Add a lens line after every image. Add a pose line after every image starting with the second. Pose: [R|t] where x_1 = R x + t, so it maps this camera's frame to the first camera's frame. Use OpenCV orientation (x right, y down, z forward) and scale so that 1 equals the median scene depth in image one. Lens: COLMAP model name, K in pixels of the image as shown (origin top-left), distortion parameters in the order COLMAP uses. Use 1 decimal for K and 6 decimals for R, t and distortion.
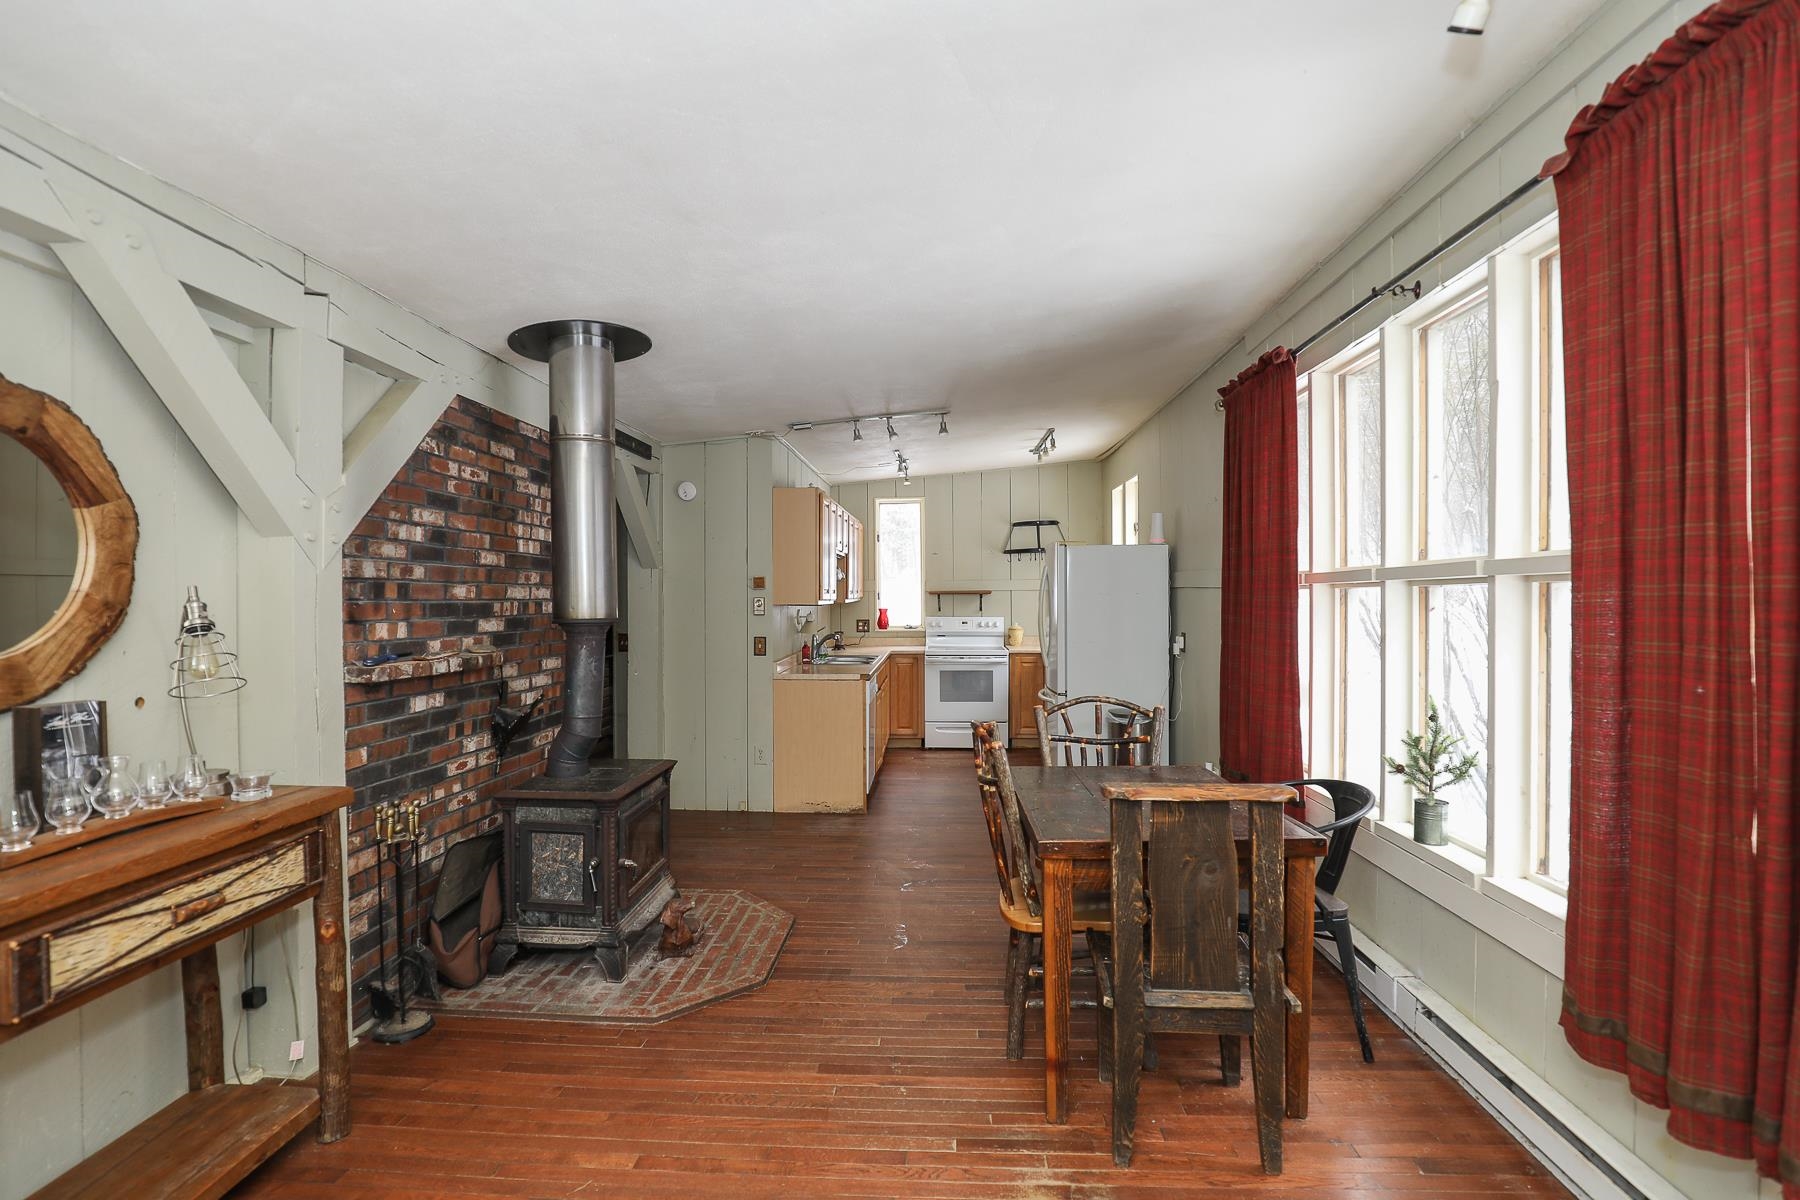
lens RADIAL K [[876.9, 0, 881.7], [0, 876.9, 603.4], [0, 0, 1]] dist [-0.044692, 0.010013]
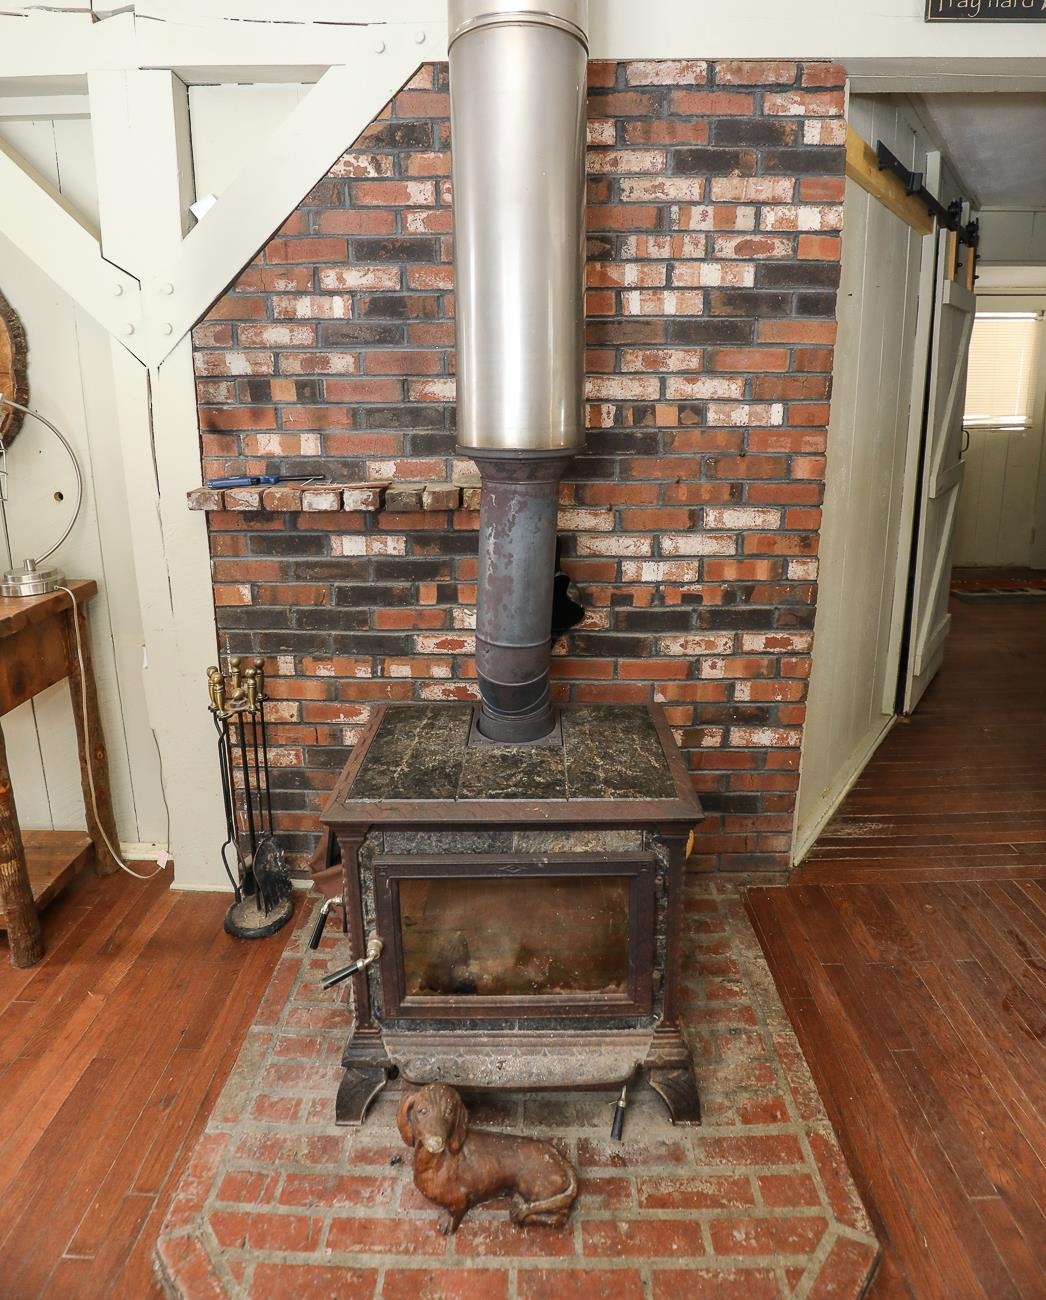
lens RADIAL K [[709.7, 0, 522.1], [0, 709.7, 524.7], [0, 0, 1]] dist [-0.032762, 0.000639]
pose [[0.065107, 0.186959, -0.980208, 0.061364], [0.002207, 0.982263, 0.187498, -0.013942], [0.997876, -0.014371, 0.063539, 1.075476]]
